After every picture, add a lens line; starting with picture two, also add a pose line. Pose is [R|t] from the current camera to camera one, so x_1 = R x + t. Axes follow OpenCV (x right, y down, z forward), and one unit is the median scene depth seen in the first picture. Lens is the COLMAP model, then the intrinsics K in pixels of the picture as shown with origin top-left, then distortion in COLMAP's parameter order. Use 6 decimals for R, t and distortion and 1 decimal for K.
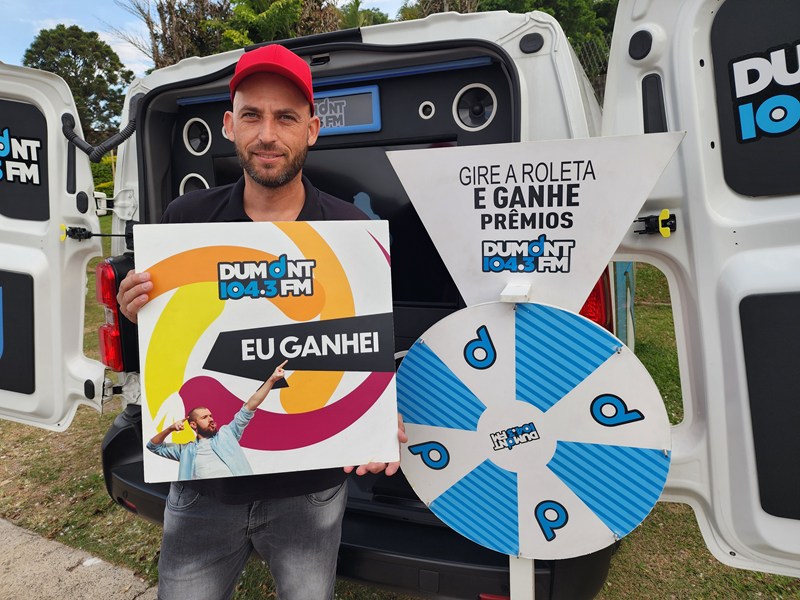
lens RADIAL K [[561.1, 0, 385.8], [0, 561.1, 296.0], [0, 0, 1]] dist [0.067698, -0.069546]
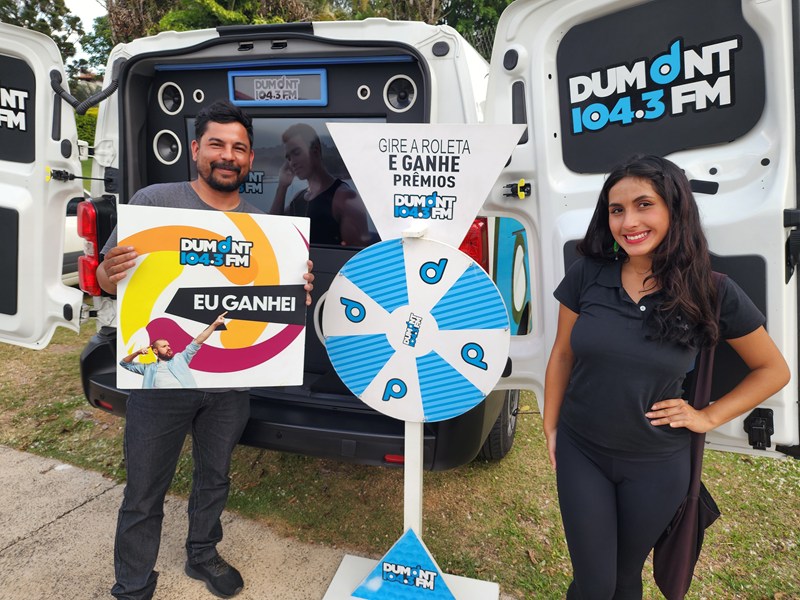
lens RADIAL K [[561.1, 0, 402.8], [0, 561.1, 298.4], [0, 0, 1]] dist [0.067698, -0.069546]
pose [[0.993546, 0.038445, 0.106717, 0.056376], [-0.043334, 0.998097, 0.043878, 0.097758], [-0.104827, -0.048219, 0.993321, -0.393338]]
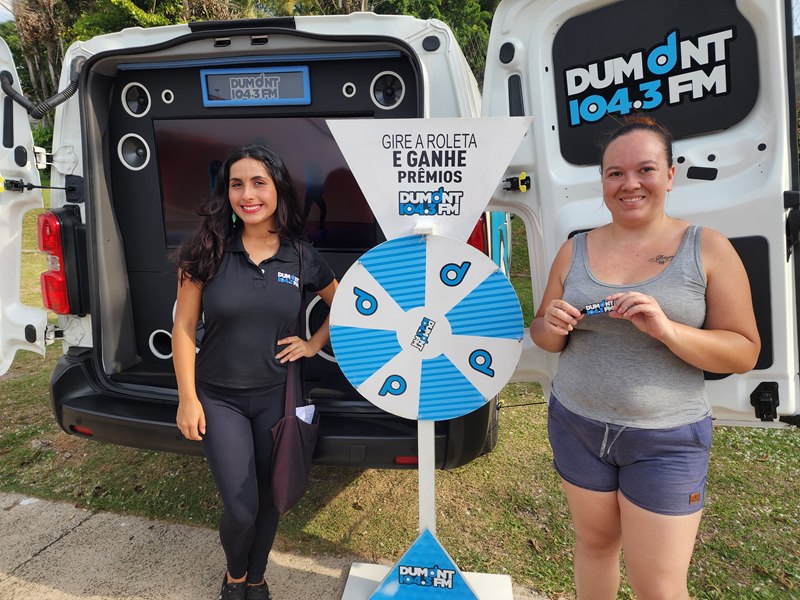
lens RADIAL K [[561.1, 0, 399.3], [0, 561.1, 307.0], [0, 0, 1]] dist [0.067698, -0.069546]
pose [[0.977242, -0.017082, 0.211440, -0.120407], [0.006853, 0.998774, 0.049018, 0.115586], [-0.212018, -0.046454, 0.976161, -0.341922]]
